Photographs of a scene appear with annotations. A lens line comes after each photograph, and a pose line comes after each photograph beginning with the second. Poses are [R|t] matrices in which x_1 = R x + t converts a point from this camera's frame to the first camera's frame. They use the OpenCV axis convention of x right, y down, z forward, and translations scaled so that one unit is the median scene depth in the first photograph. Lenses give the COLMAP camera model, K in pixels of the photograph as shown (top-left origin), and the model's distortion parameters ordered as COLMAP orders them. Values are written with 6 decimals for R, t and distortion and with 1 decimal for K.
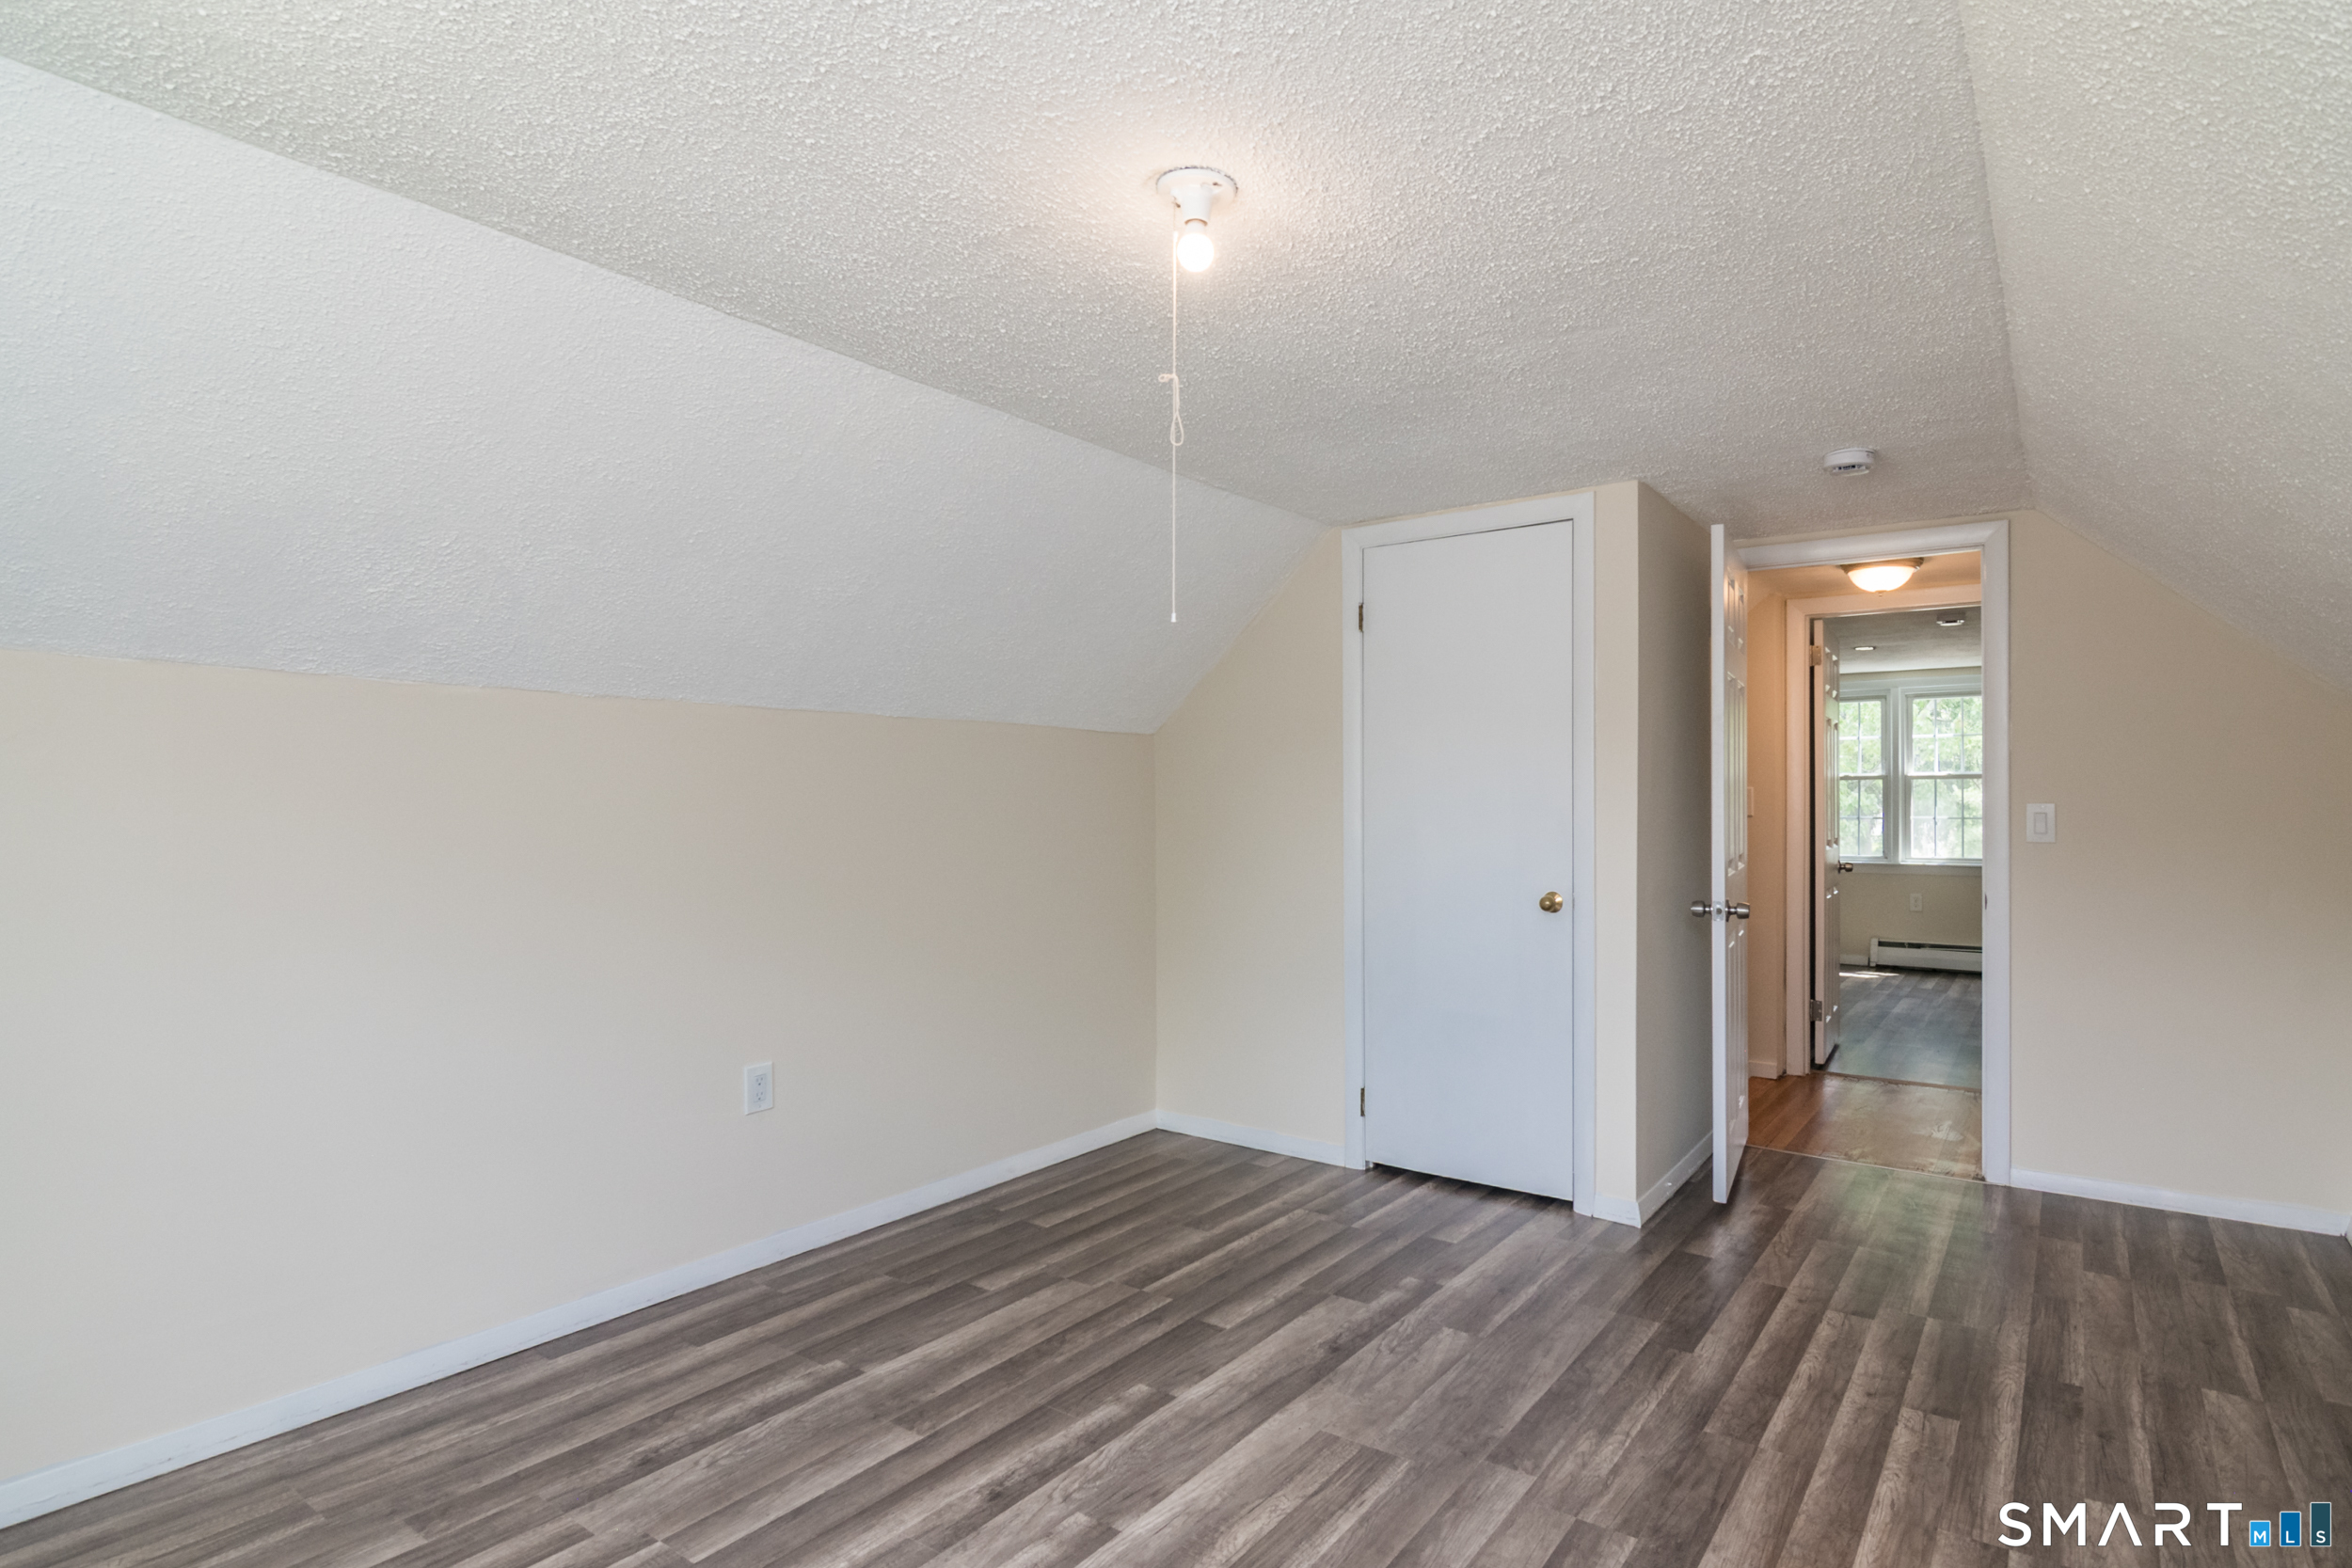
lens RADIAL K [[1330.6, 0, 1176.0], [0, 1330.6, 784.0], [0, 0, 1]] dist [-0.002474, -0.001391]
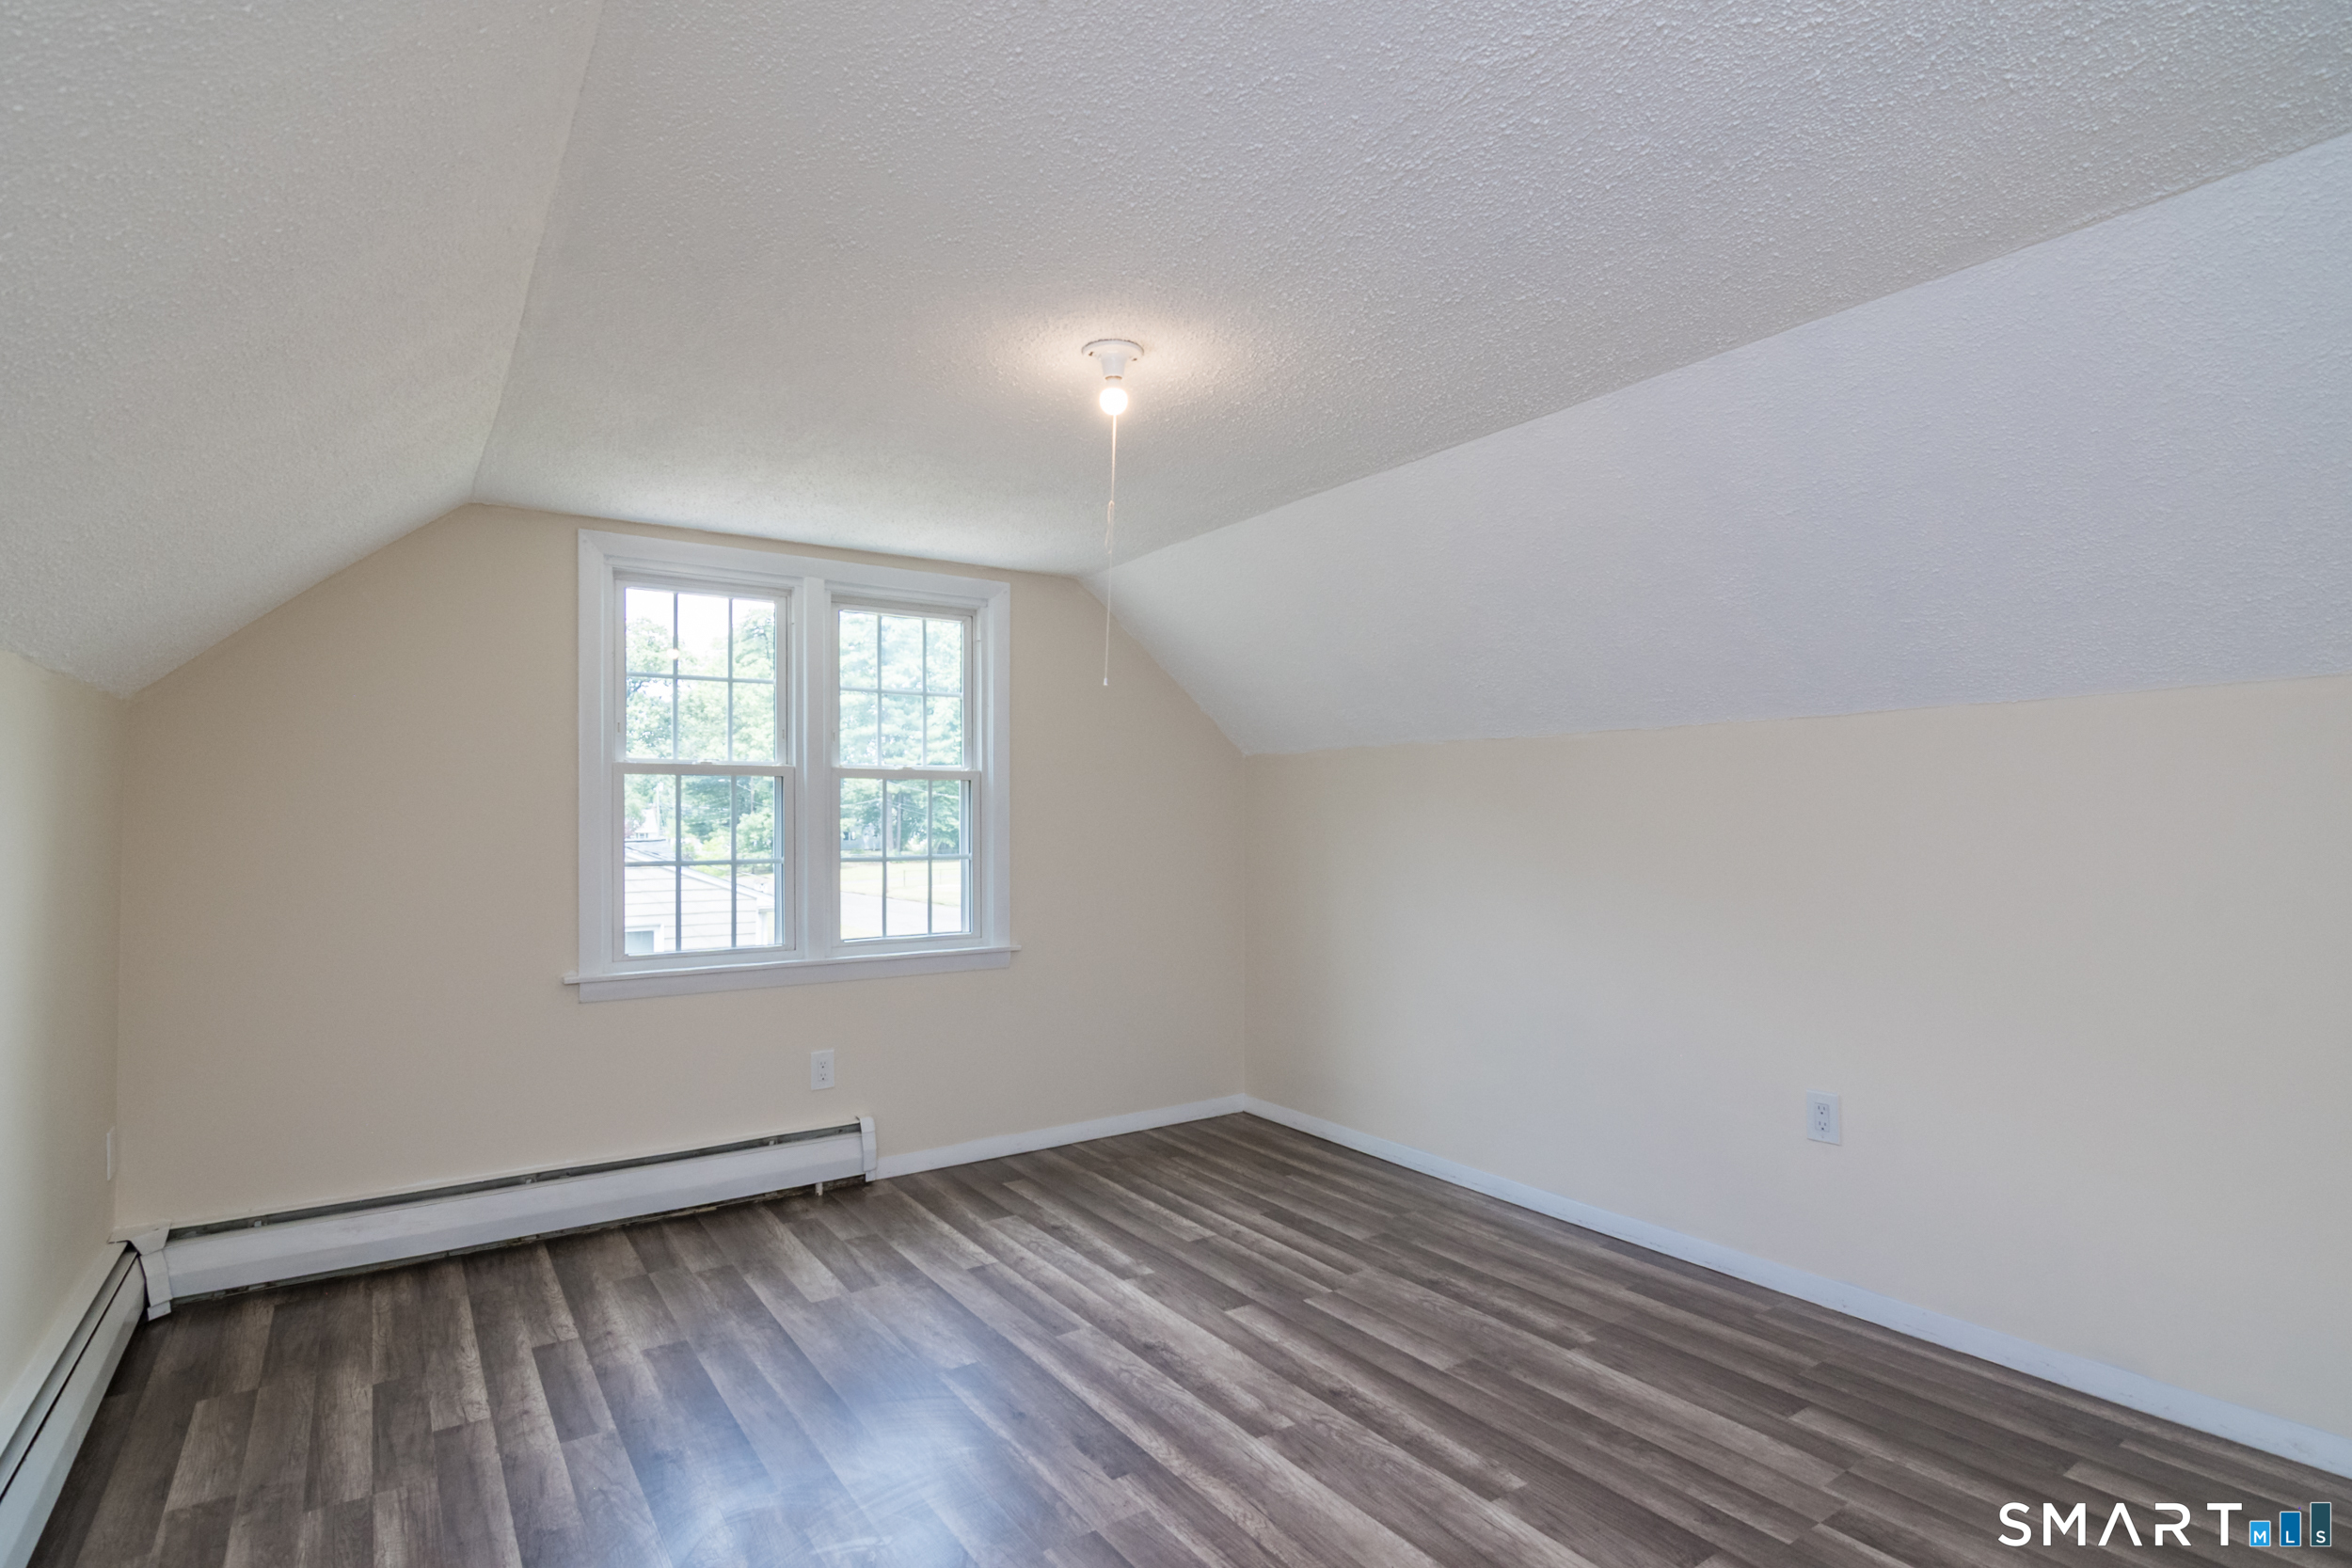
lens RADIAL K [[1157.6, 0, 1164.7], [0, 1157.6, 796.3], [0, 0, 1]] dist [-0.015058, -0.000570]
pose [[-0.372744, -0.021810, -0.927678, 0.758082], [0.016995, 0.999396, -0.030325, 0.020092], [0.927779, -0.027070, -0.372148, 1.057167]]
